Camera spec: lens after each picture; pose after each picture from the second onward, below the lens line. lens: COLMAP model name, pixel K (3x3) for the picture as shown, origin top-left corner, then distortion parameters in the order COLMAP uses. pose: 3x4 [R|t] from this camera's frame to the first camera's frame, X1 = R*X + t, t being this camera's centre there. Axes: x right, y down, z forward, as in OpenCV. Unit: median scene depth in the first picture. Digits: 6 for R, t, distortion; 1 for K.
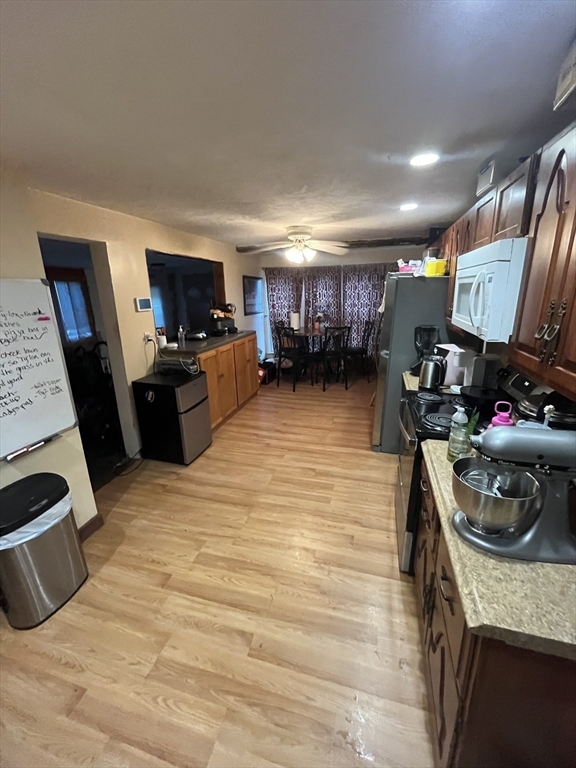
lens RADIAL K [[310.6, 0, 289.7], [0, 310.6, 380.4], [0, 0, 1]] dist [-0.003152, 0.000409]
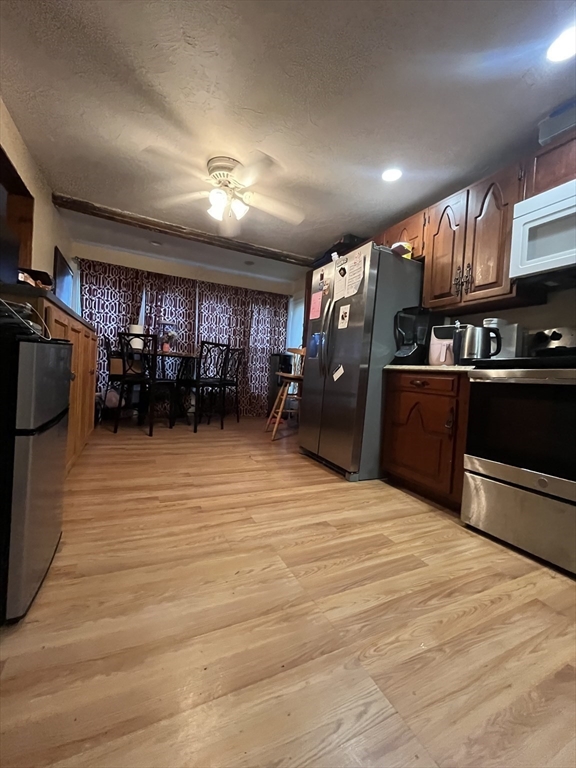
lens RADIAL K [[310.6, 0, 289.3], [0, 310.6, 380.5], [0, 0, 1]] dist [-0.003152, 0.000409]
pose [[0.749182, 0.048300, 0.660601, -0.322249], [0.106190, 0.975679, -0.191766, 0.126923], [-0.653797, 0.213817, 0.725832, 0.540488]]
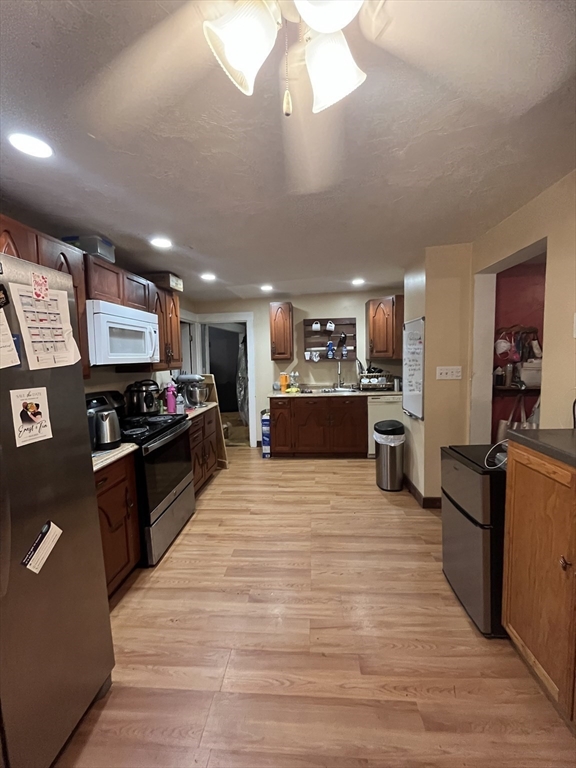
lens RADIAL K [[310.6, 0, 287.1], [0, 310.6, 381.8], [0, 0, 1]] dist [-0.003152, 0.000409]
pose [[-0.980947, 0.063372, -0.183649, 0.086099], [-0.005727, 0.935459, 0.353390, -0.312906], [0.194191, 0.347709, -0.917272, 1.320133]]
